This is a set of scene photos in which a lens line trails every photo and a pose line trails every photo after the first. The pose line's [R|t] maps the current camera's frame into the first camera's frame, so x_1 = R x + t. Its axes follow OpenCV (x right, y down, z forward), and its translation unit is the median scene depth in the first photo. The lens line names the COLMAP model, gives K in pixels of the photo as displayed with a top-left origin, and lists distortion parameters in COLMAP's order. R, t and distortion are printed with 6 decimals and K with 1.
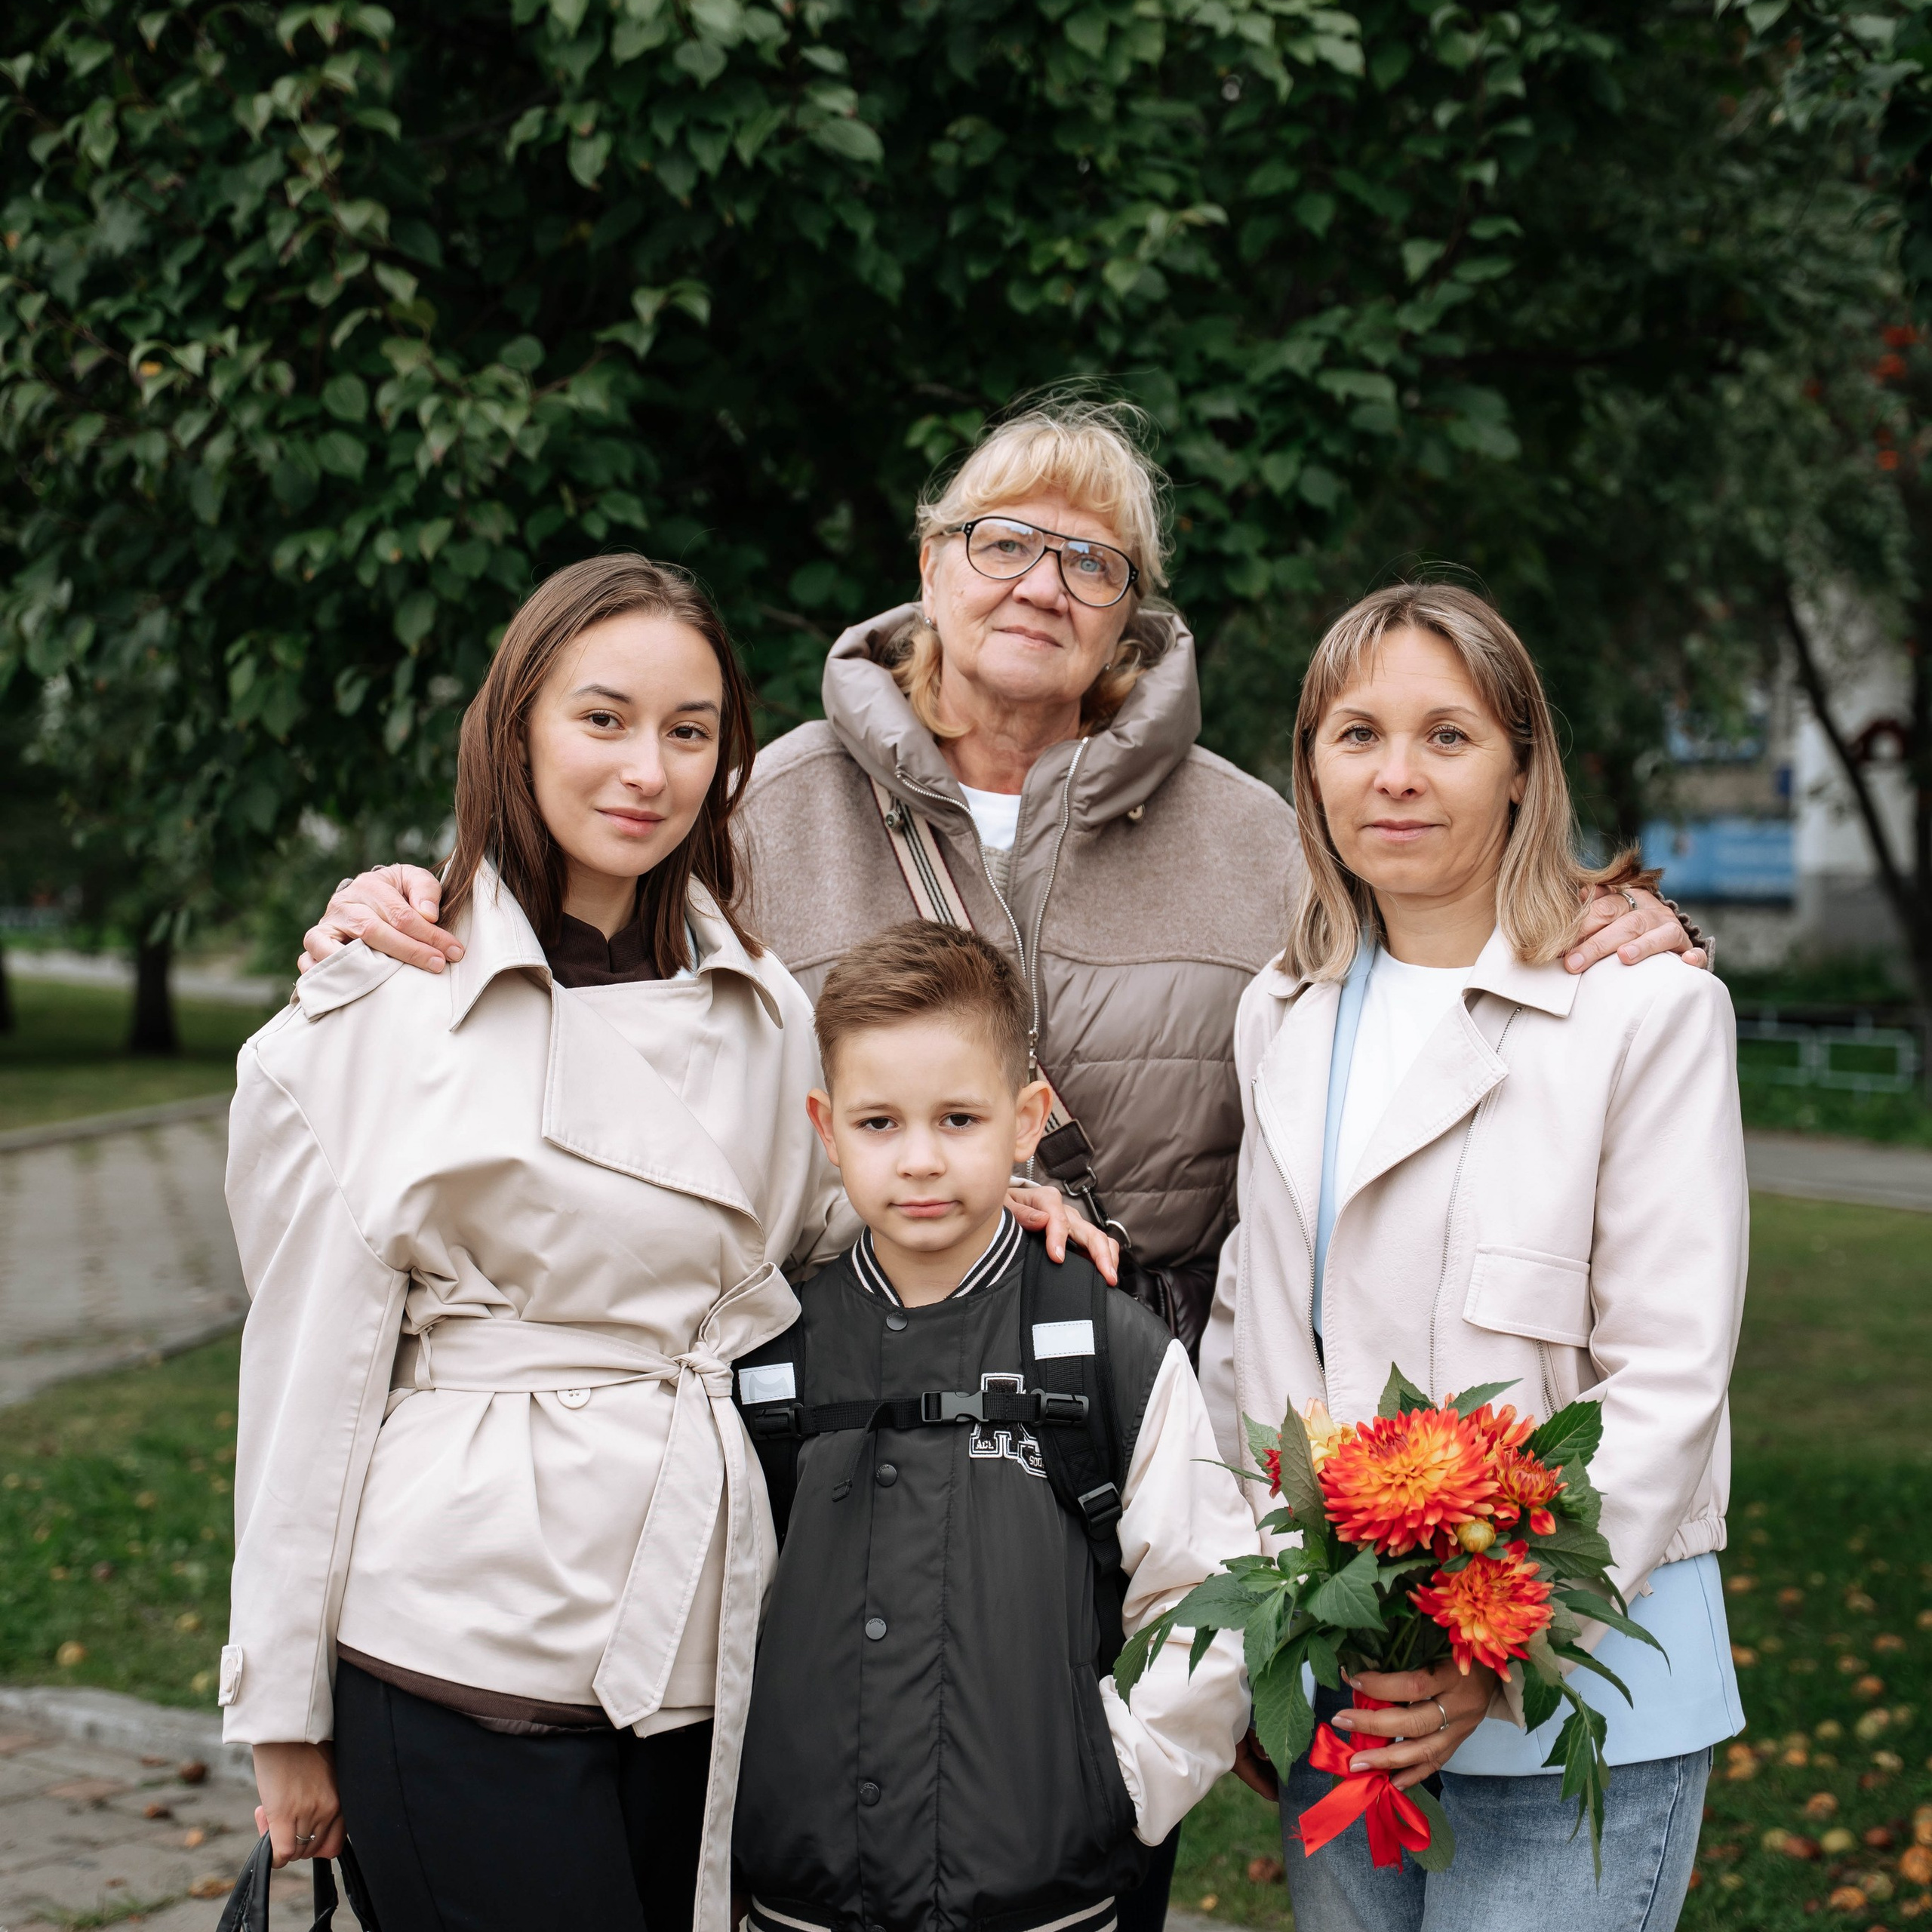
lens RADIAL K [[3950.3, 0, 966.0], [0, 3950.3, 966.0], [0, 0, 1]] dist [0.171133, -0.294448]
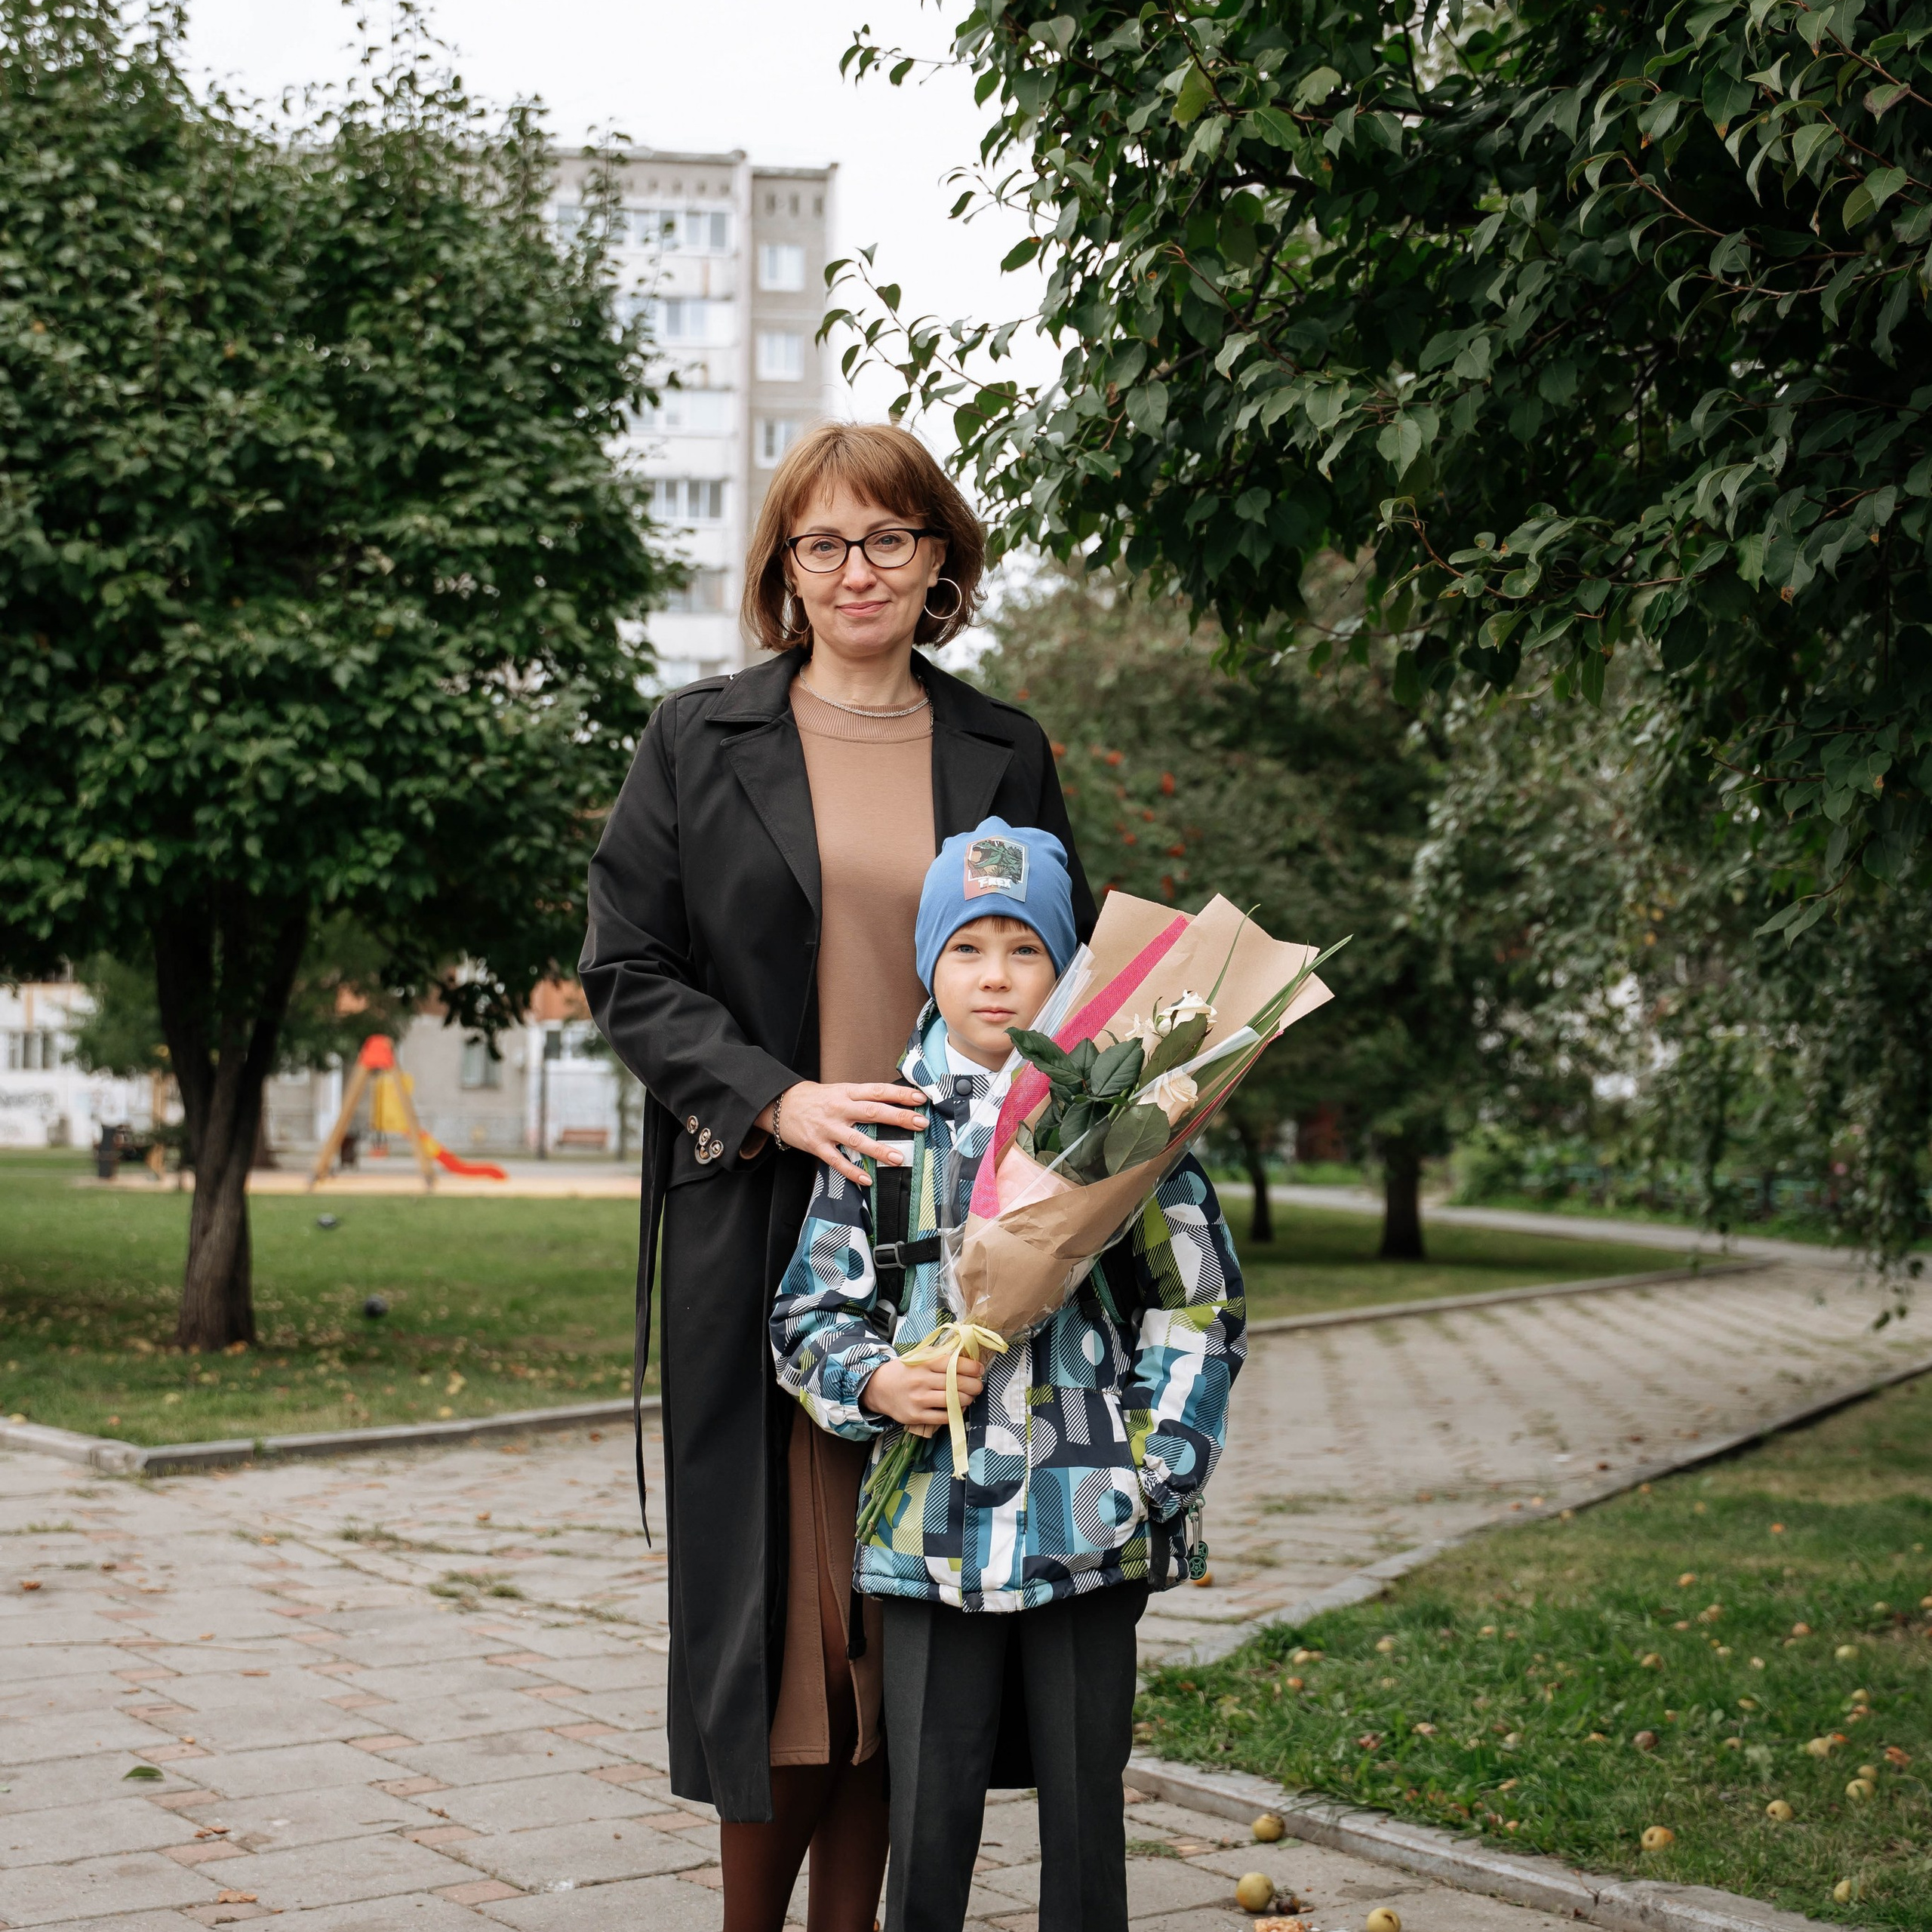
lens RADIAL K [[3417.1, 0, 992.3], [0, 3417.1, 901.0], [0, 0, 1]] dist [-0.037485, 0.178447]
pose [[0.954739, -0.002548, -0.297433, -0.180212], [-0.024799, 0.995800, -0.088134, 0.055571], [0.296408, 0.091521, 0.950666, 0.335772]]
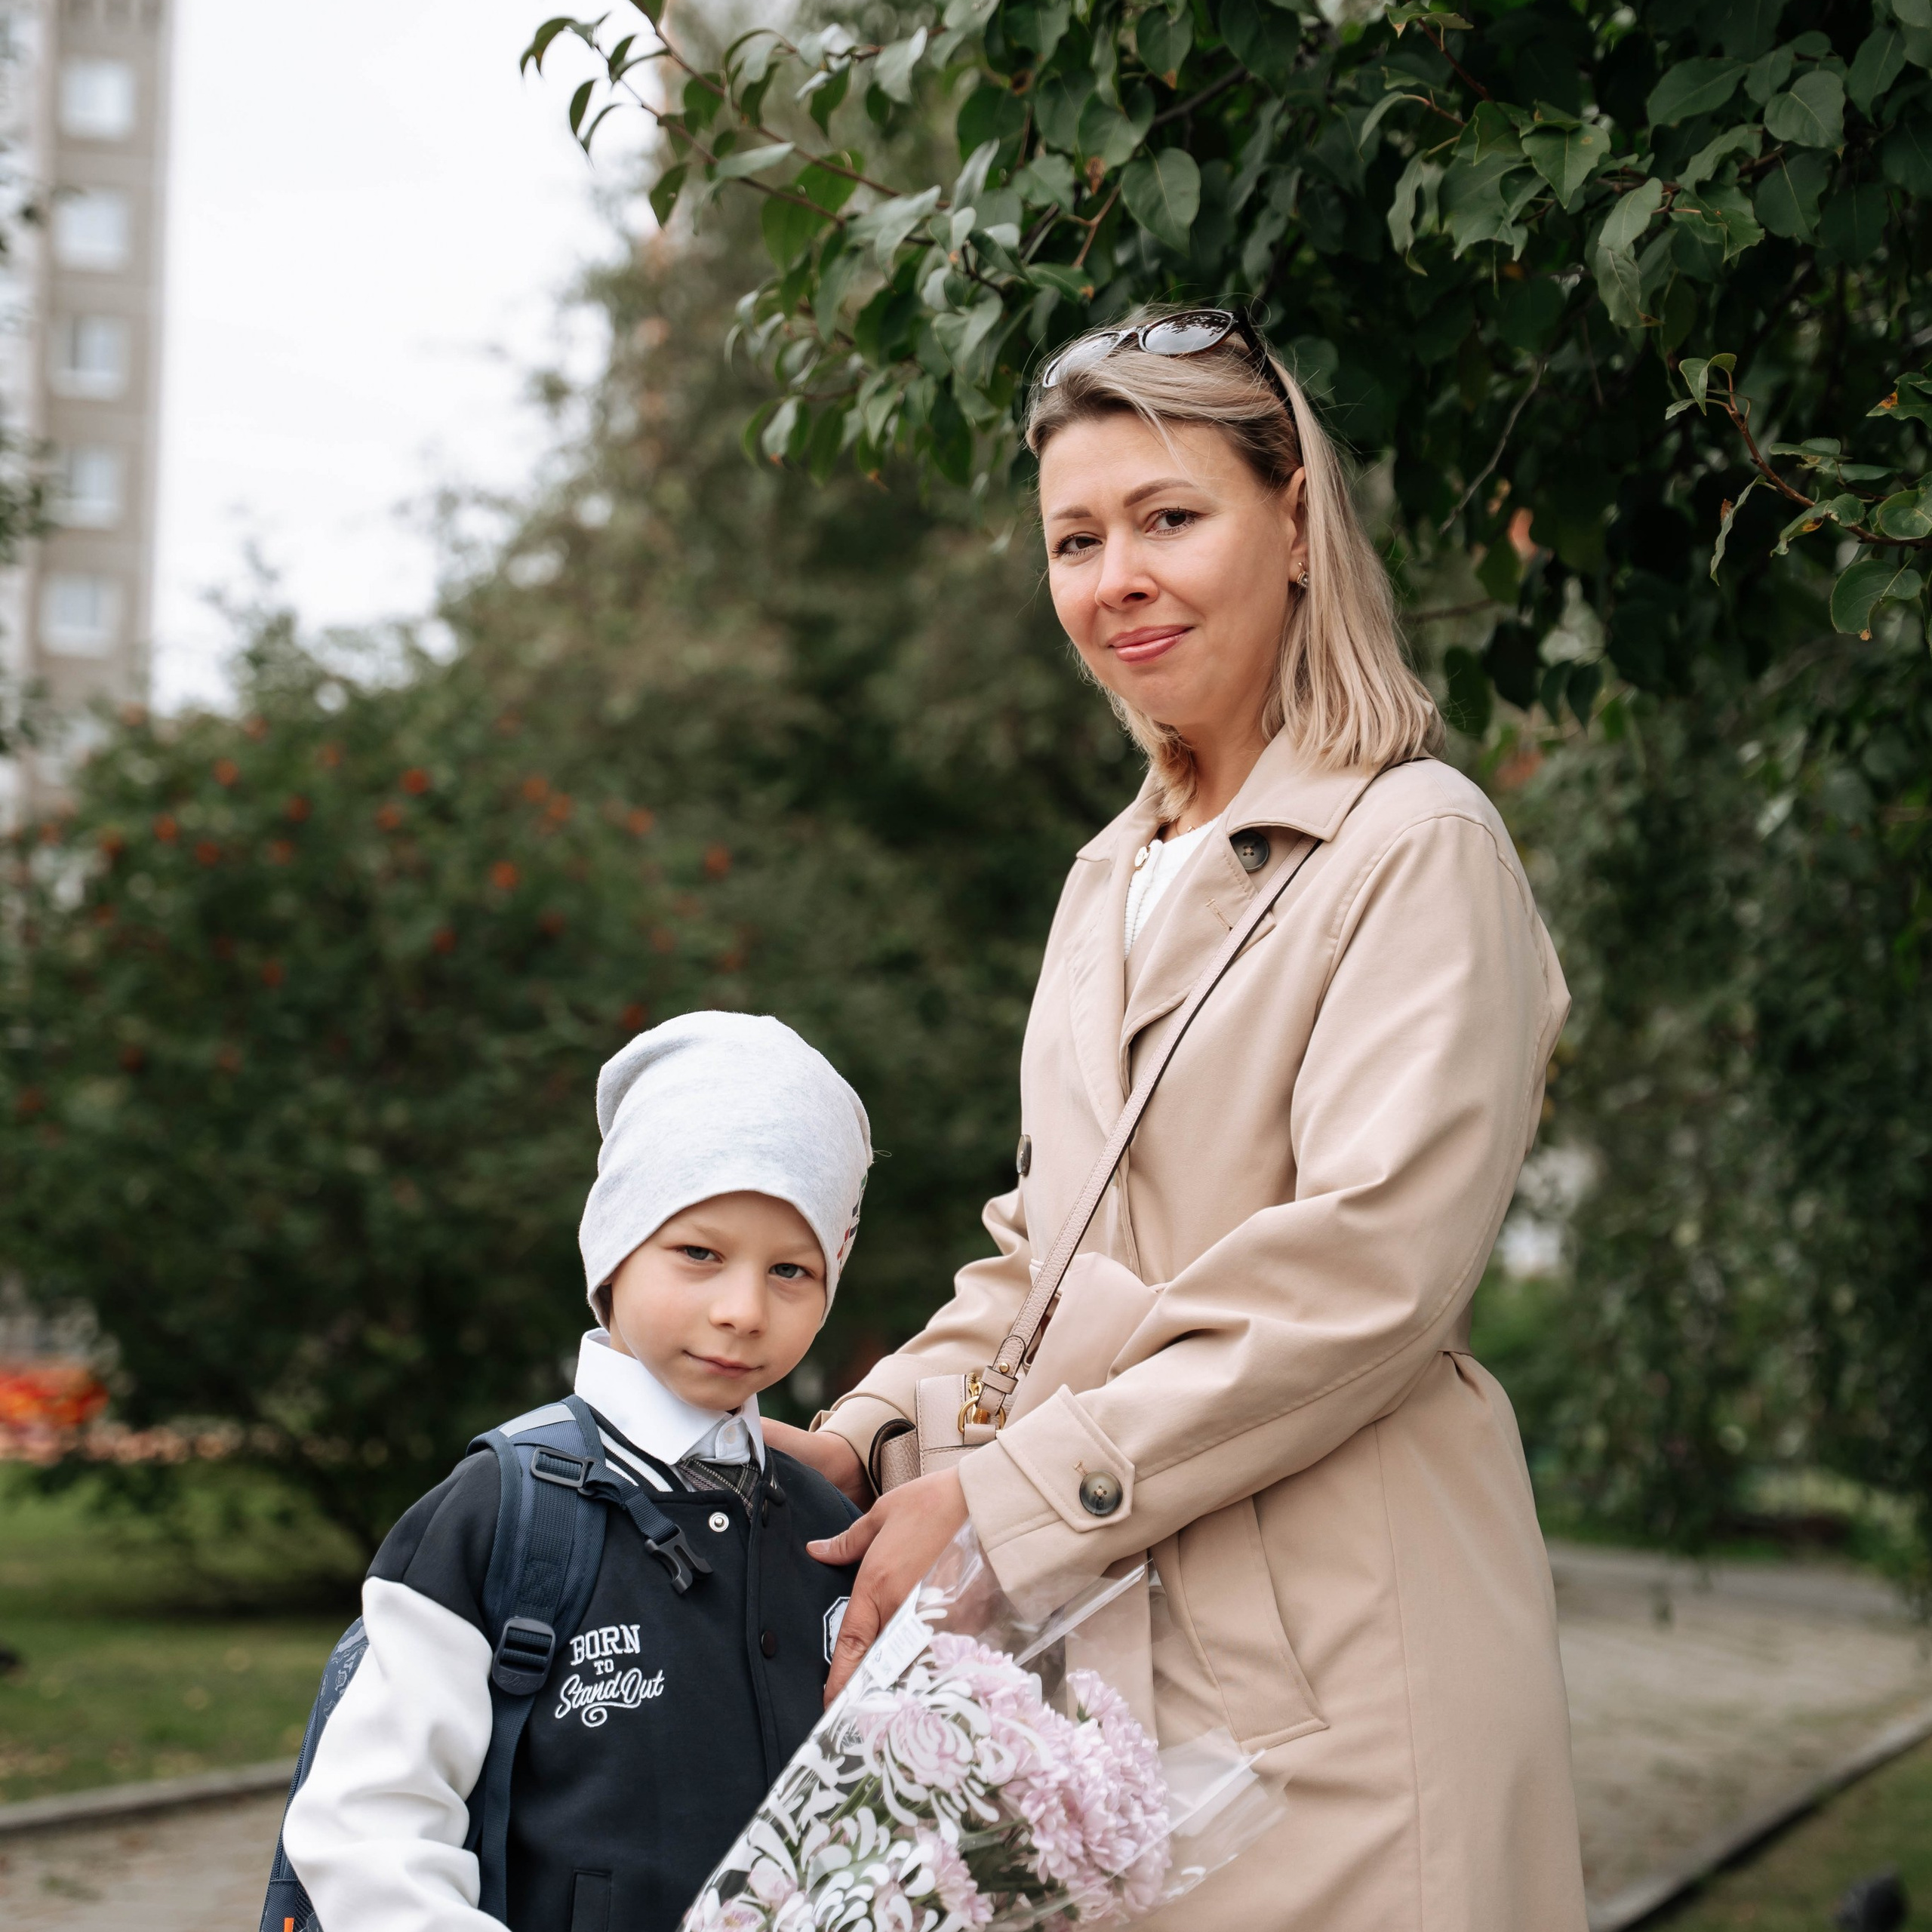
lens RADIAL K [[4860.7, 0, 949.6], [0, 4860.7, 884.0], [0, 0, 1]] dist [-0.025011, 3.471681]
pose [[0.983033, 0.014169, -0.182882, -0.292991], [-0.037068, 0.991787, -0.122410, 0.043040], [0.179645, 0.127112, 0.975484, 0.469679]]
